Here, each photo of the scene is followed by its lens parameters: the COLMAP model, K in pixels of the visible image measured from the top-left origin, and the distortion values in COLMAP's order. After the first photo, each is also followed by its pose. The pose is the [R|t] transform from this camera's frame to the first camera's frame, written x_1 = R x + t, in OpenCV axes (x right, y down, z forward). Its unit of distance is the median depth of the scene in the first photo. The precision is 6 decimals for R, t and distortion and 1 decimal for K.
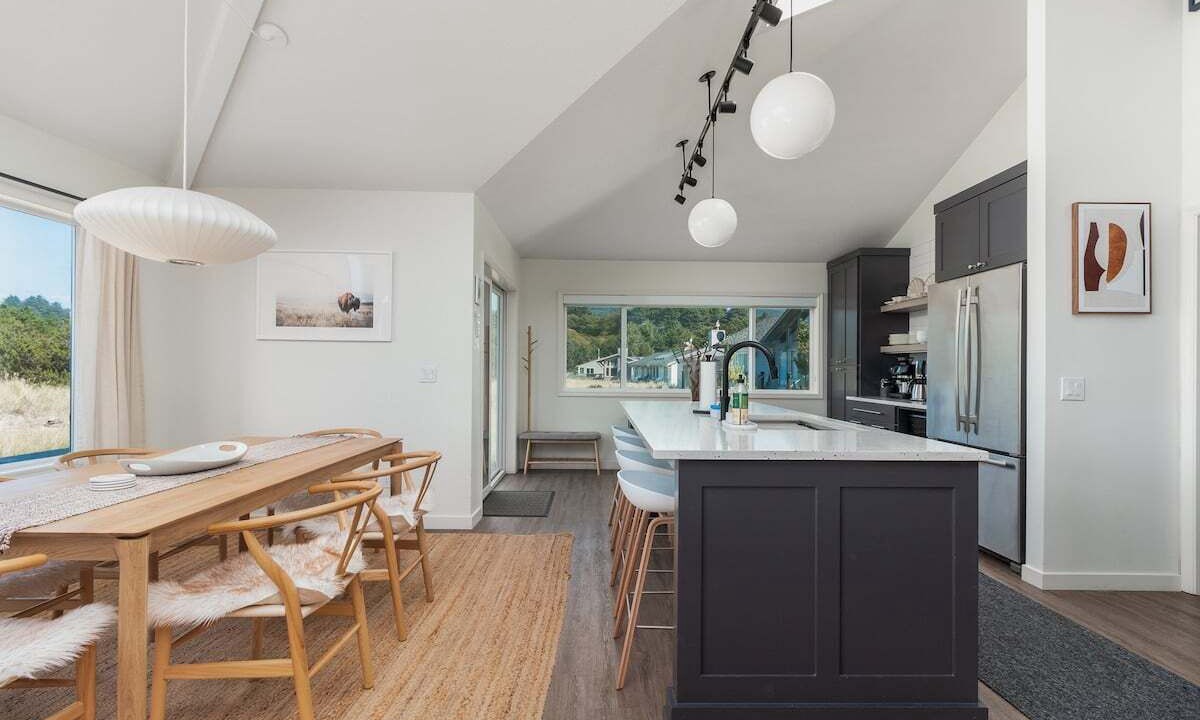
lens RADIAL K [[570.3, 0, 600.0], [0, 570.3, 360.0], [0, 0, 1]] dist [0.001019, 0.000038]
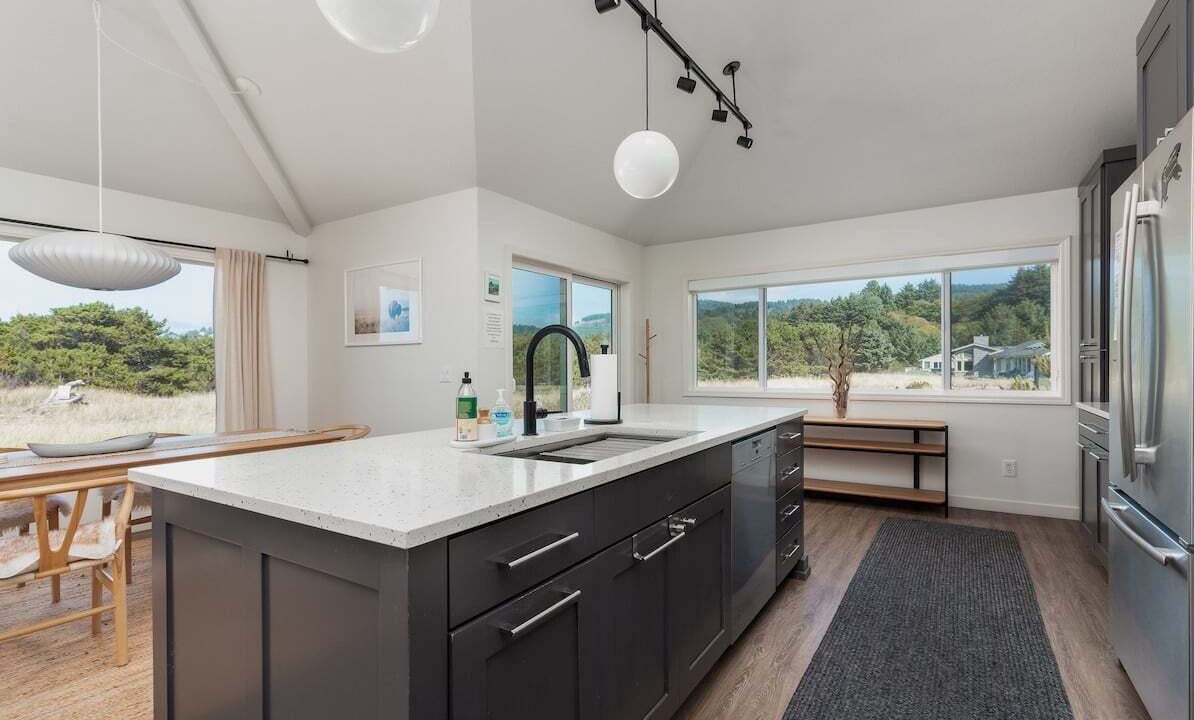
lens RADIAL K [[567.4, 0, 597.0], [0, 567.4, 360.0], [0, 0, 1]] dist [0.001019, 0.000038]
pose [[0.839139, -0.026990, -0.543247, 0.466824], [0.029293, 0.999561, -0.004414, 0.011856], [0.543128, -0.012209, 0.839561, 0.302050]]
